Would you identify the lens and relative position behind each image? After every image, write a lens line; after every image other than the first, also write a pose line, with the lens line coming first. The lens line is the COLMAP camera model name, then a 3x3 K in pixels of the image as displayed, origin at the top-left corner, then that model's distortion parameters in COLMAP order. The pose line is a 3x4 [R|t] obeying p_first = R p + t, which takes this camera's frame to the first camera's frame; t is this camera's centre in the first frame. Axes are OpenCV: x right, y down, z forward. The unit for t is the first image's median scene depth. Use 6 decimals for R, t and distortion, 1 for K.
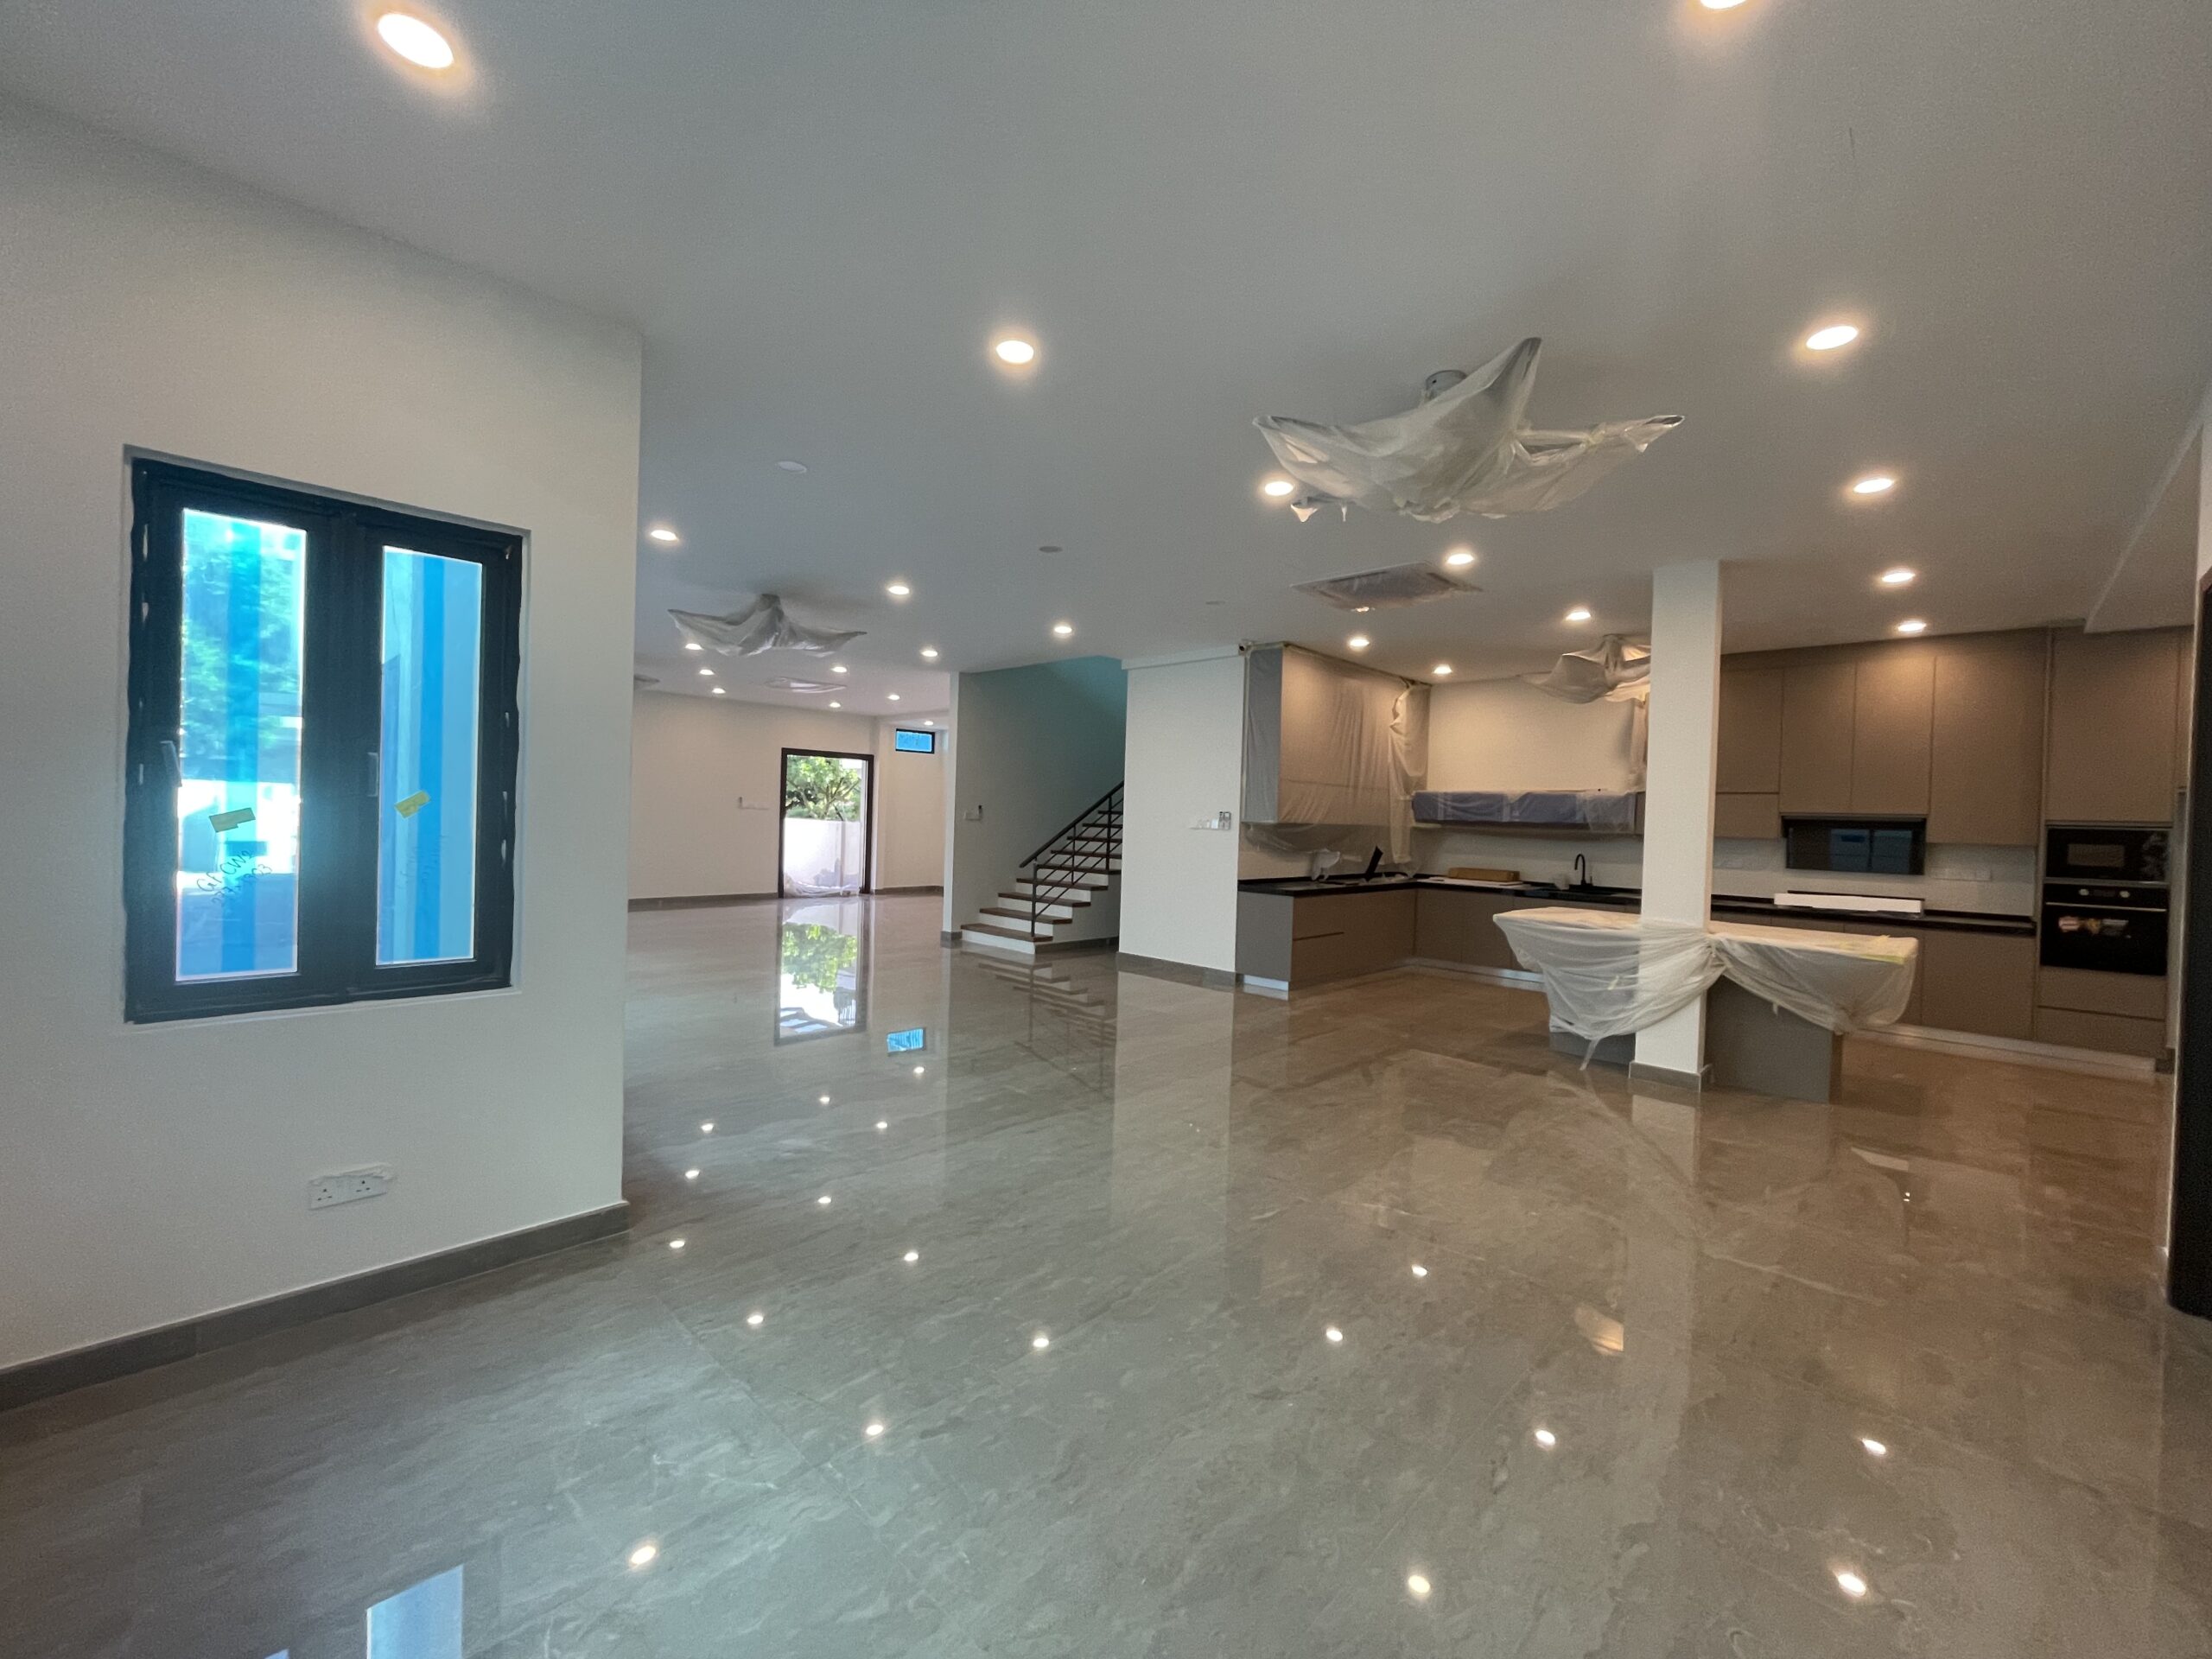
lens RADIAL K [[892.1, 0, 1105.2], [0, 892.1, 827.7], [0, 0, 1]] dist [-0.023608, -0.000943]
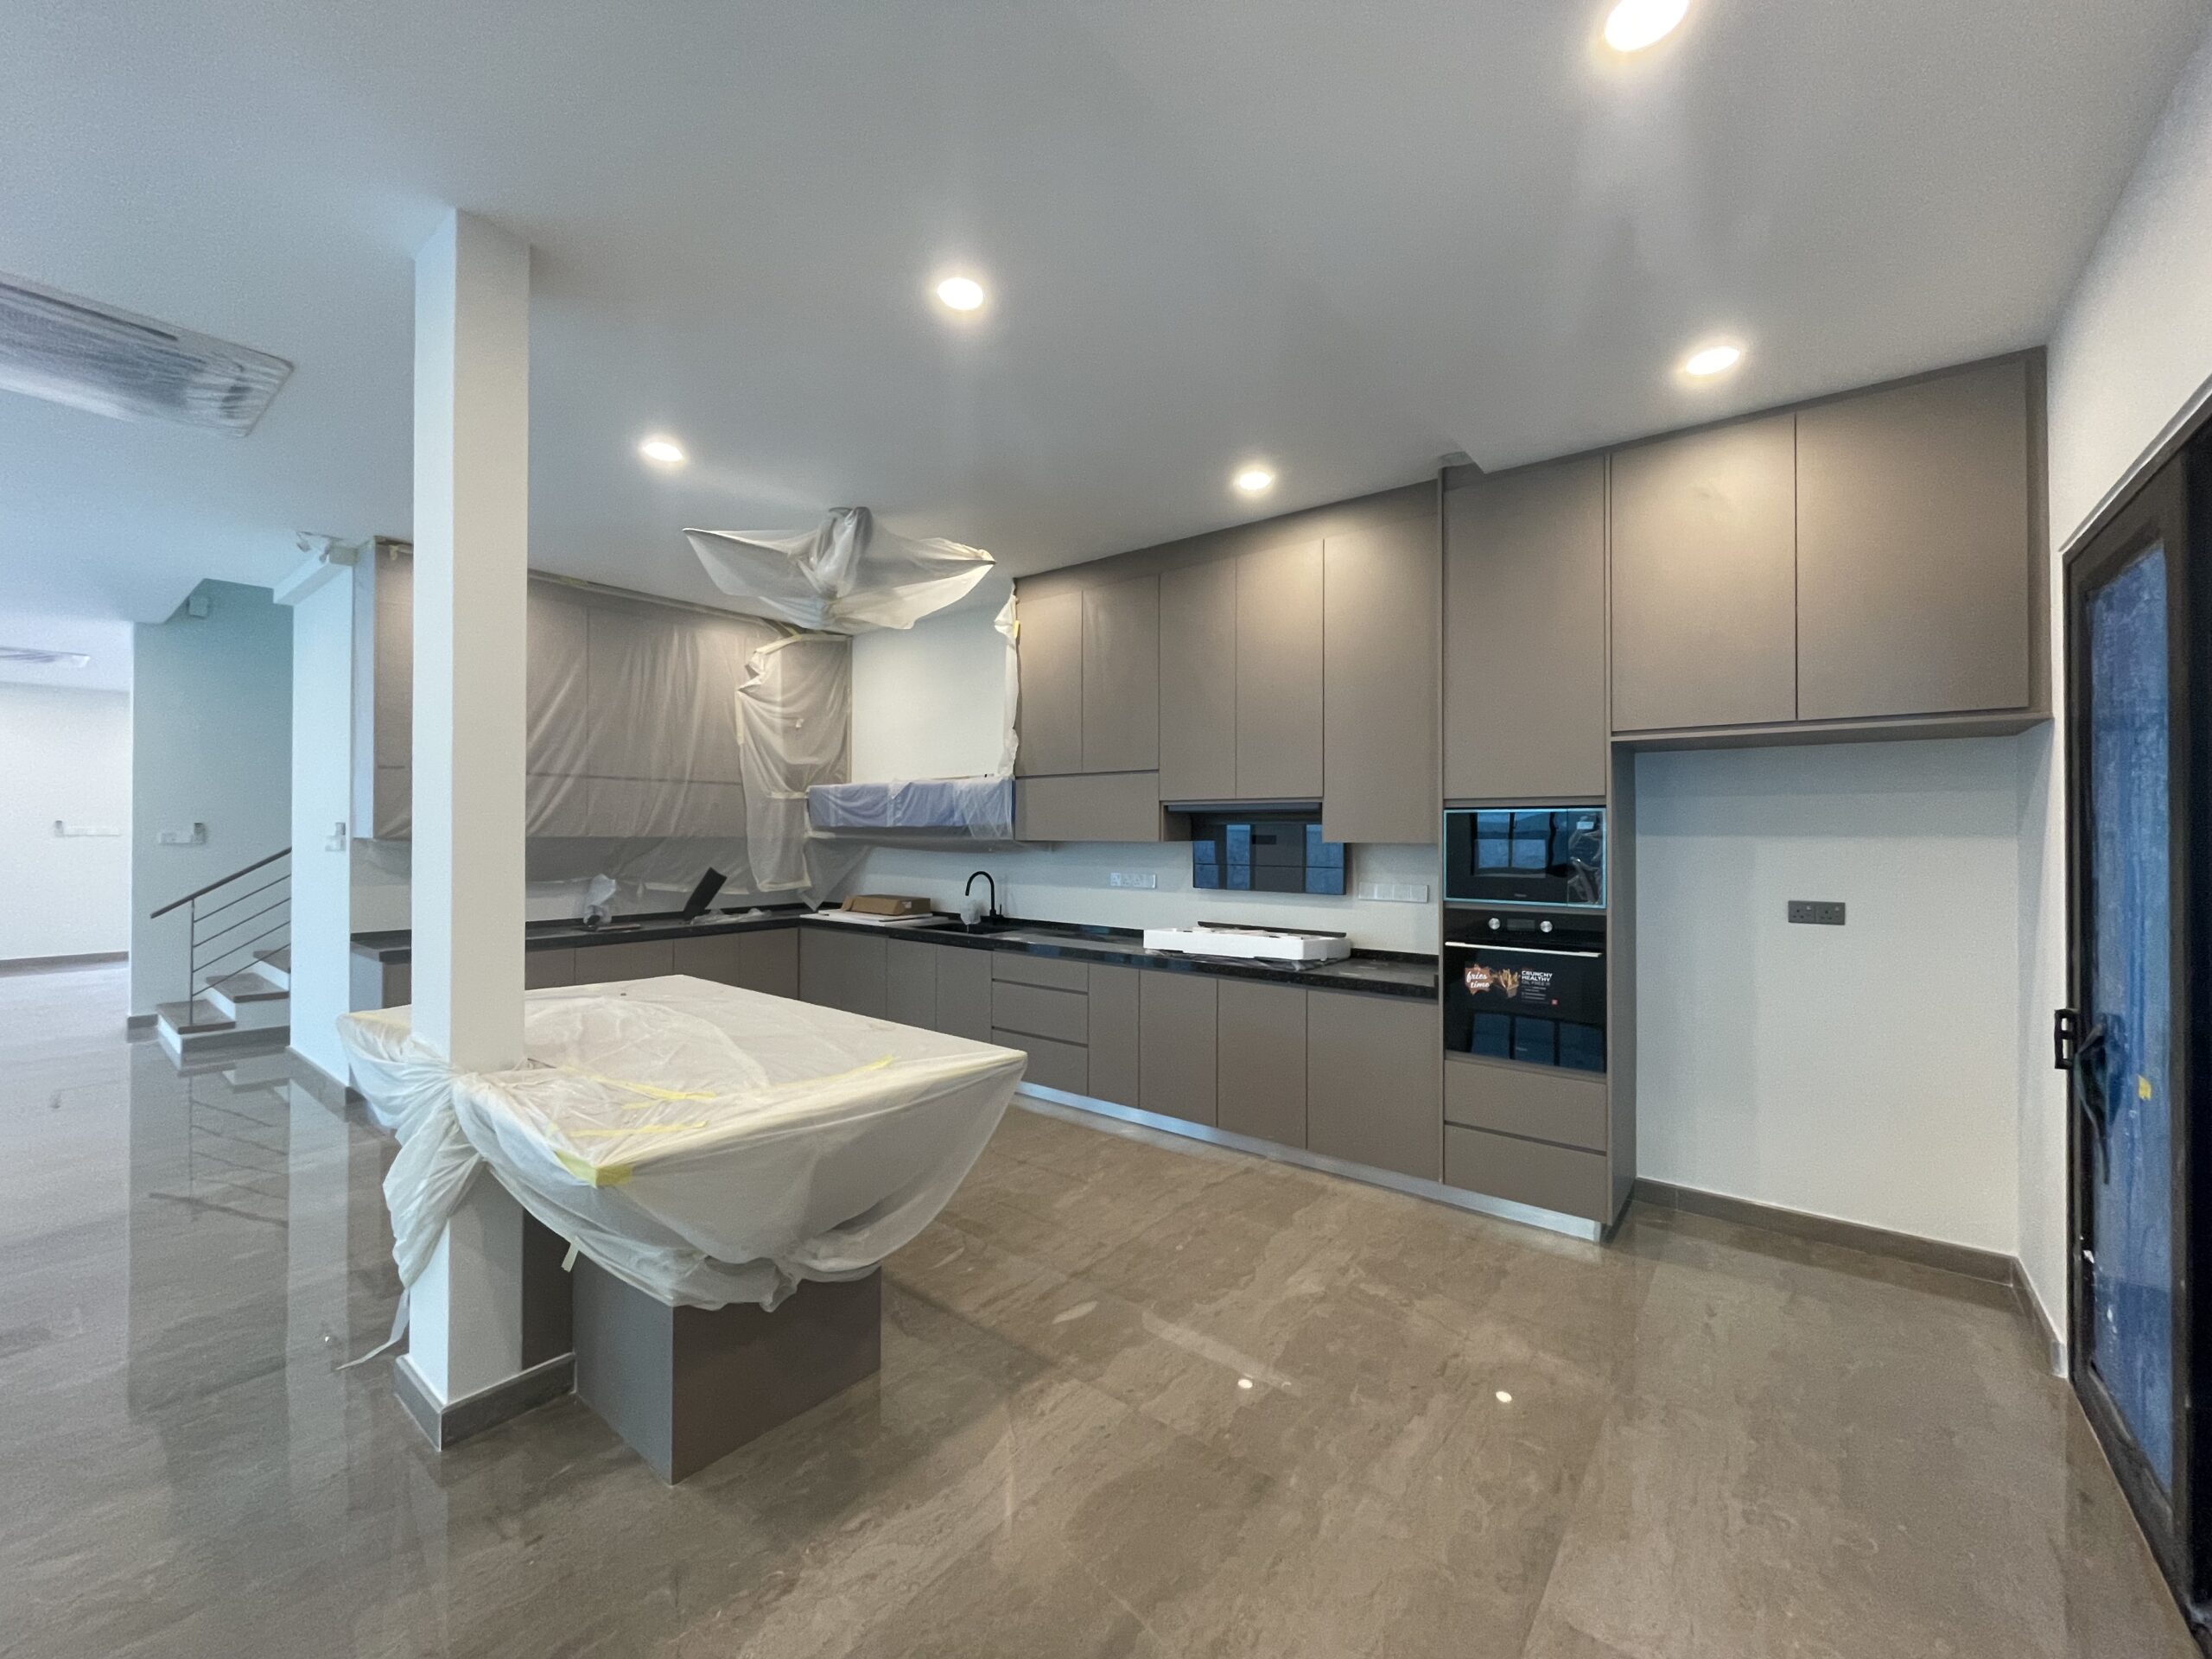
lens RADIAL K [[892.1, 0, 1103.1], [0, 892.1, 830.2], [0, 0, 1]] dist [-0.023608, -0.000943]
pose [[0.988733, -0.025716, 0.147463, 0.613979], [0.027995, 0.999518, -0.013401, 0.011520], [-0.147048, 0.017378, 0.988977, 0.356617]]
